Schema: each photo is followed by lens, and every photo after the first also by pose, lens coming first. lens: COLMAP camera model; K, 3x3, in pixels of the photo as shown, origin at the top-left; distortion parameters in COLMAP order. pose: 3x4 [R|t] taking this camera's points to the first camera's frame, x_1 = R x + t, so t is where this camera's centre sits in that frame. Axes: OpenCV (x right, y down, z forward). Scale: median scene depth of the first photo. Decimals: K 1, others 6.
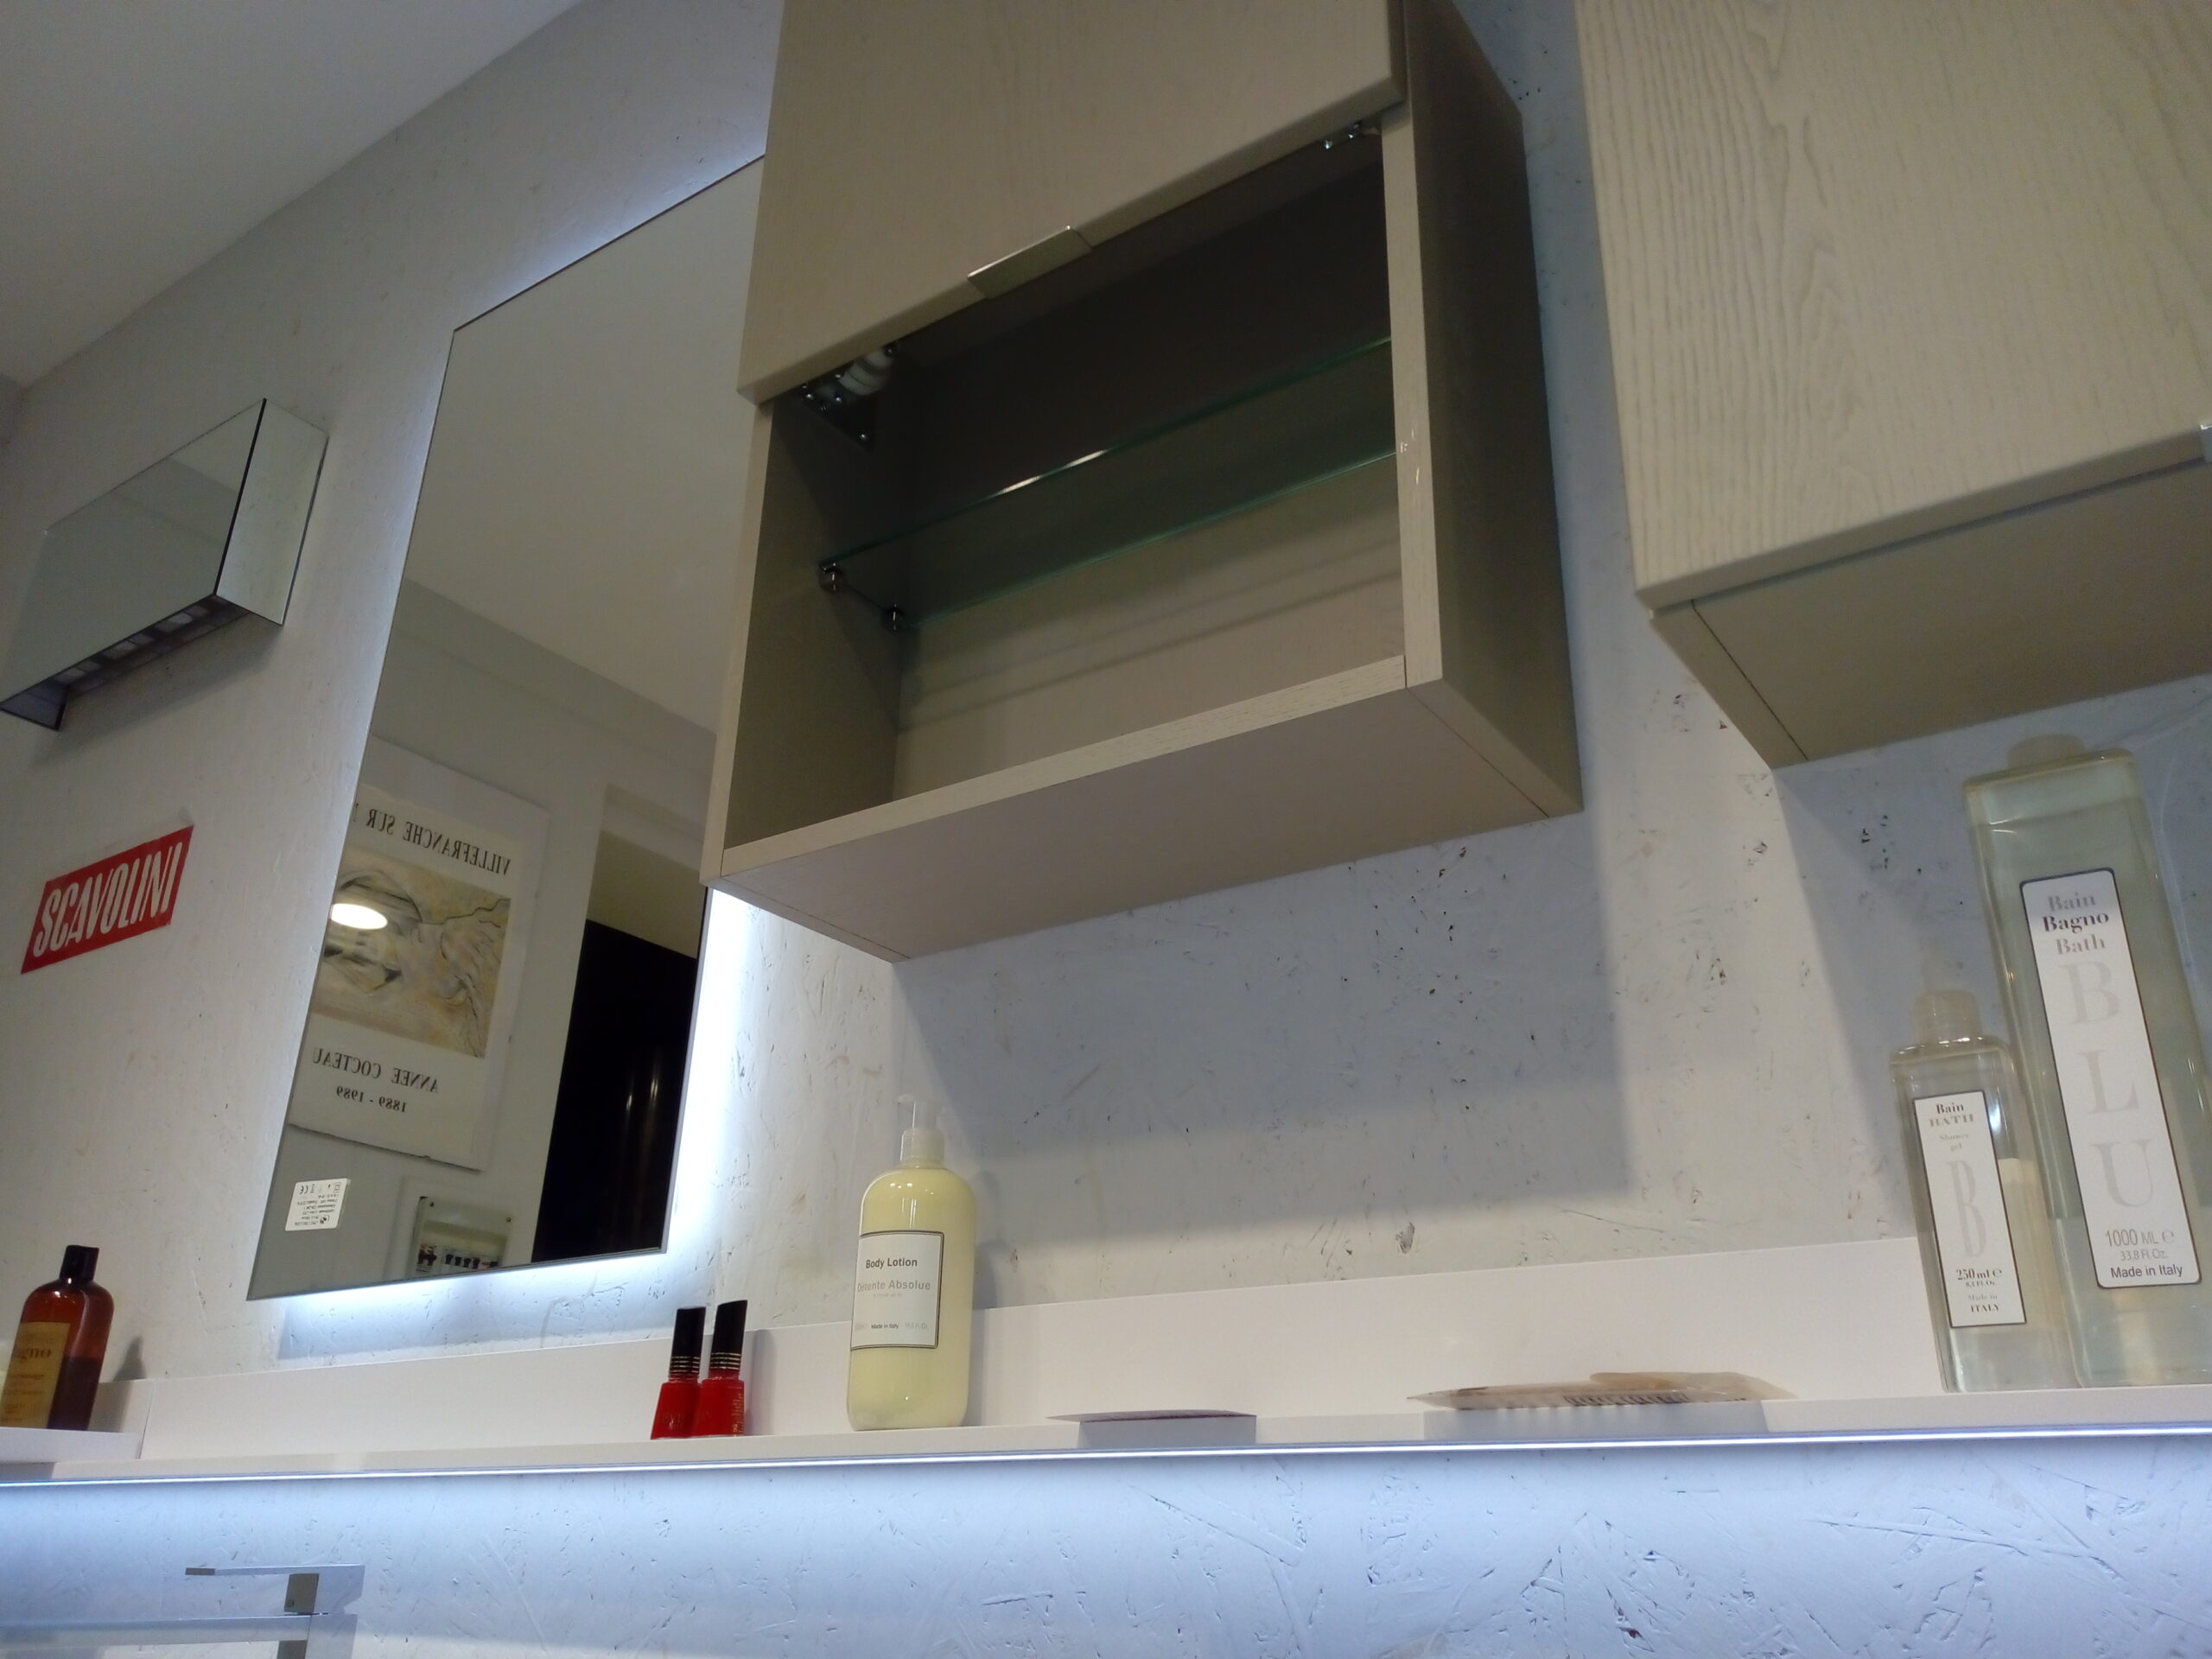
lens RADIAL K [[1753.2, 0, 1099.7], [0, 1753.2, 834.8], [0, 0, 1]] dist [0.080193, -0.105652]
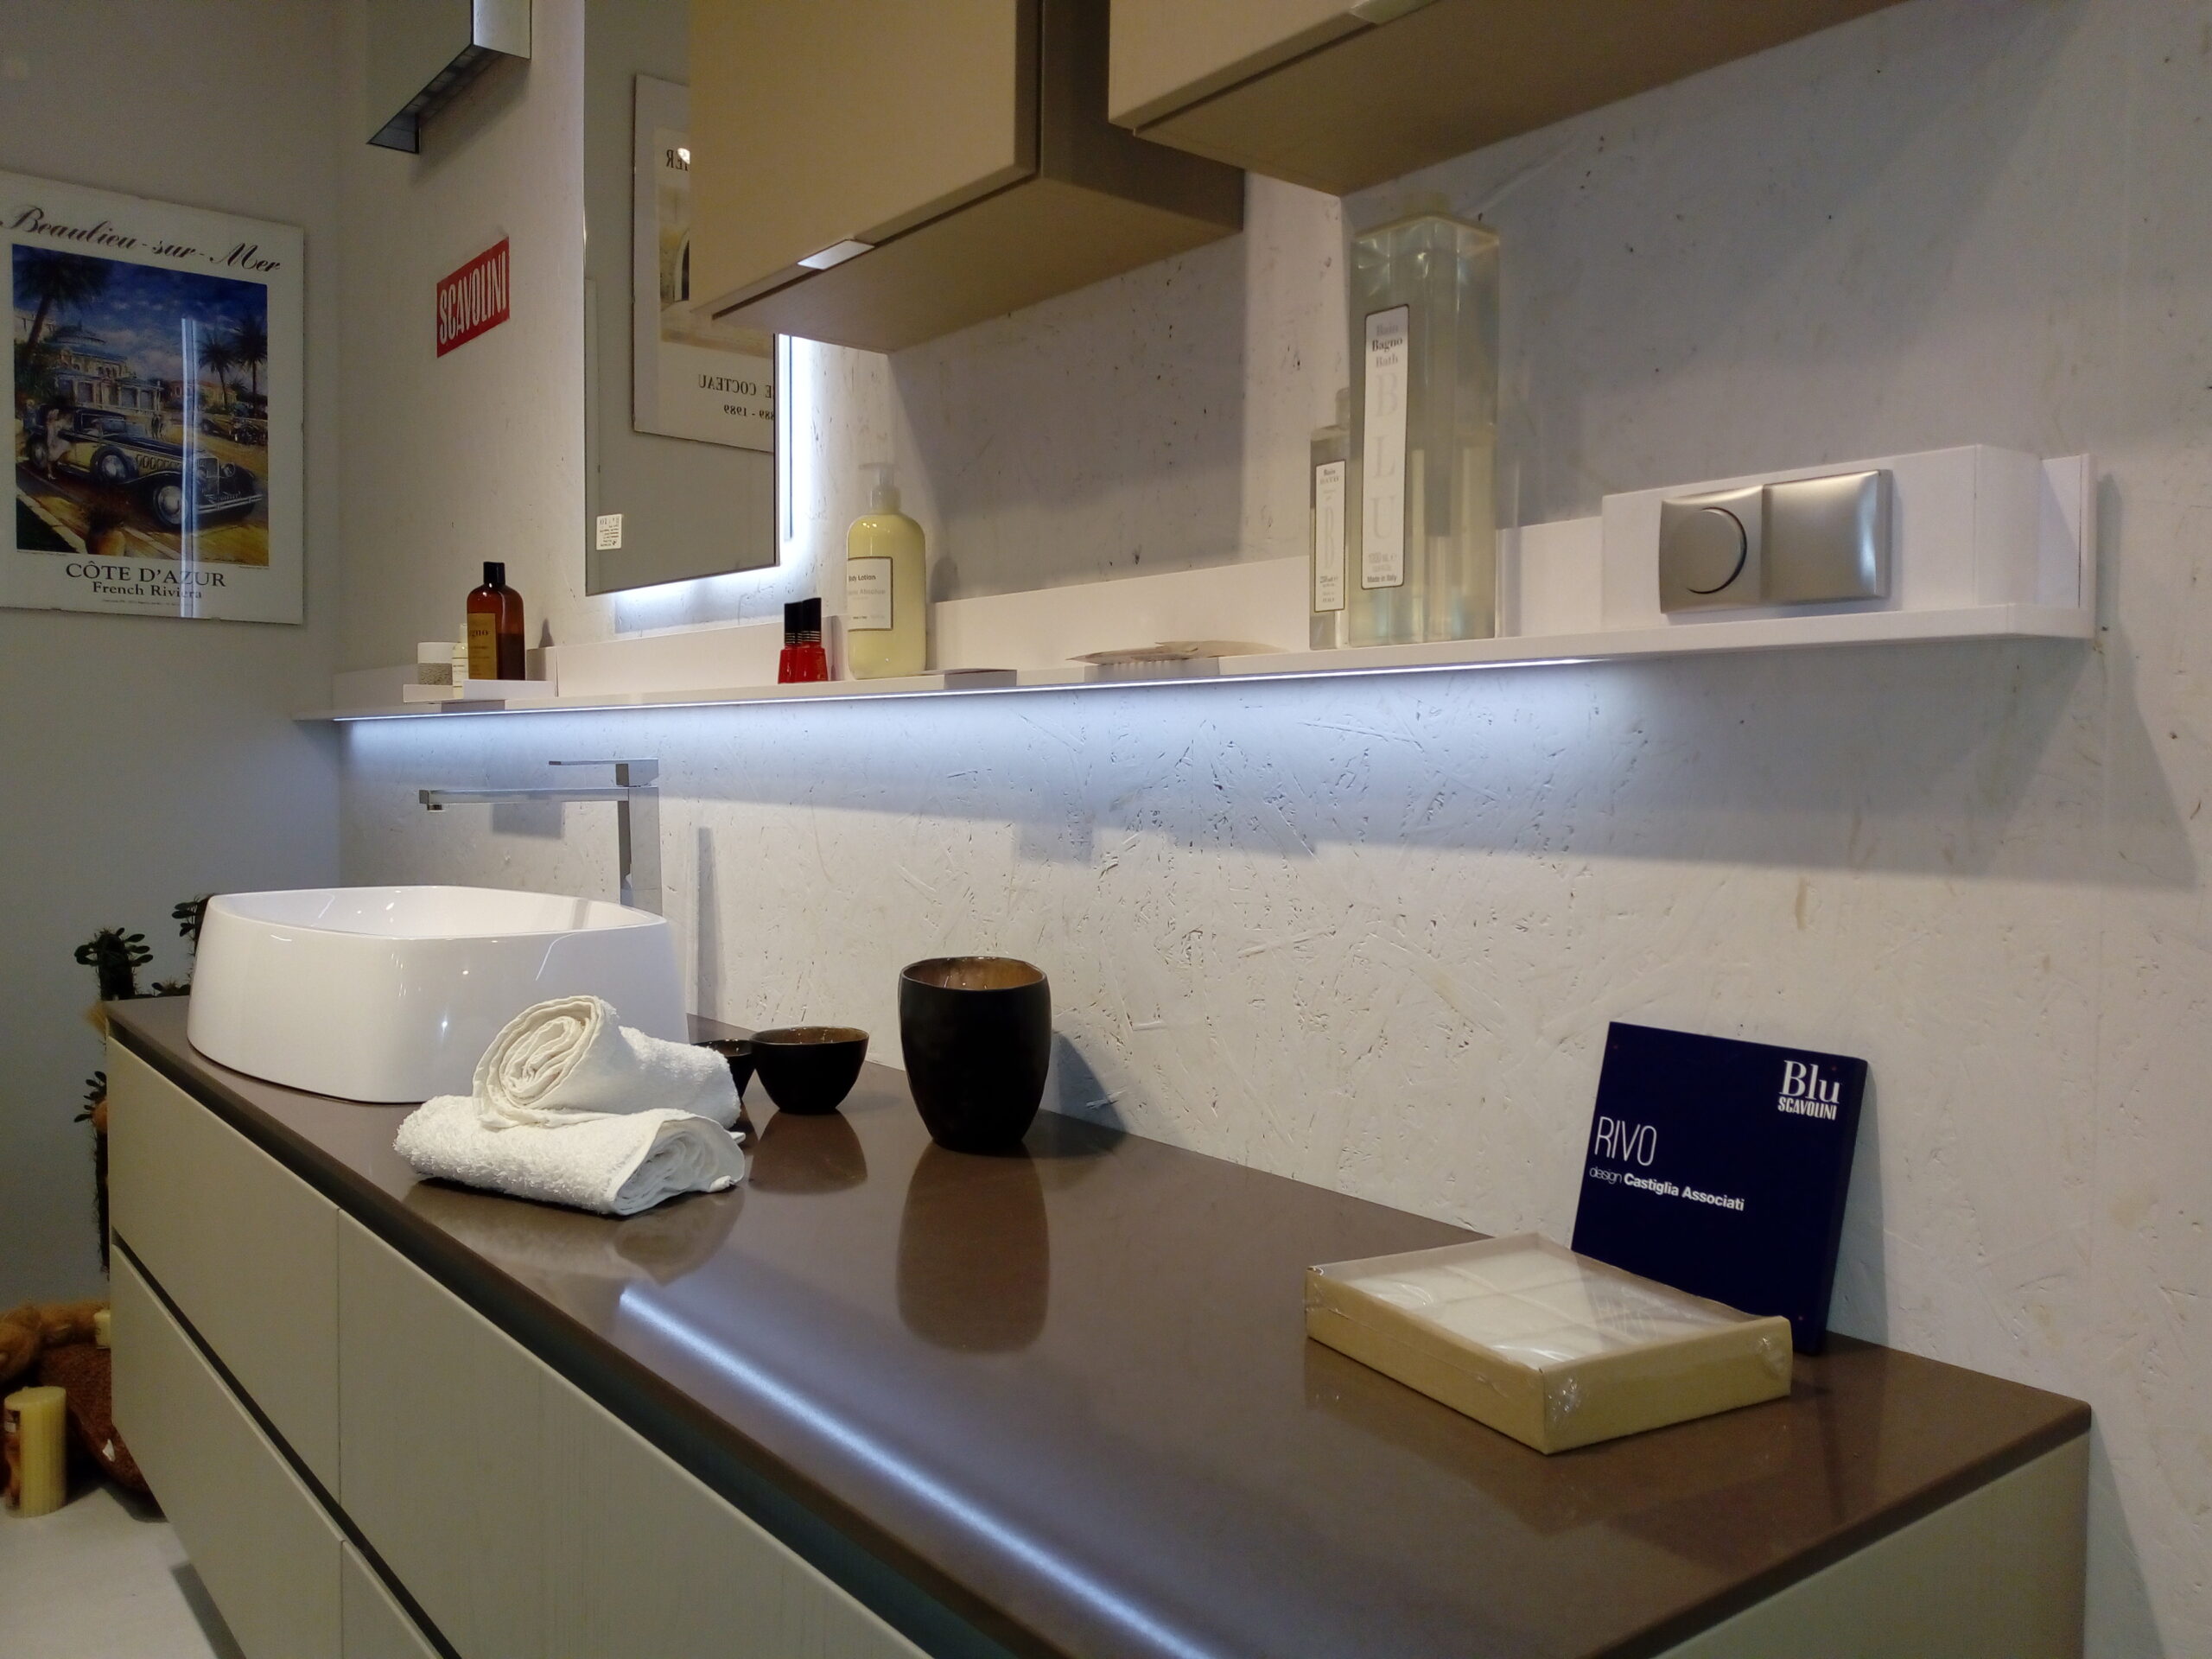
lens RADIAL K [[1753.2, 0, 1088.9], [0, 1753.2, 851.6], [0, 0, 1]] dist [0.080193, -0.105652]
pose [[0.953670, 0.005302, -0.300809, 0.445020], [0.124177, 0.903769, 0.409613, -0.119747], [0.274033, -0.427989, 0.861238, -0.306689]]
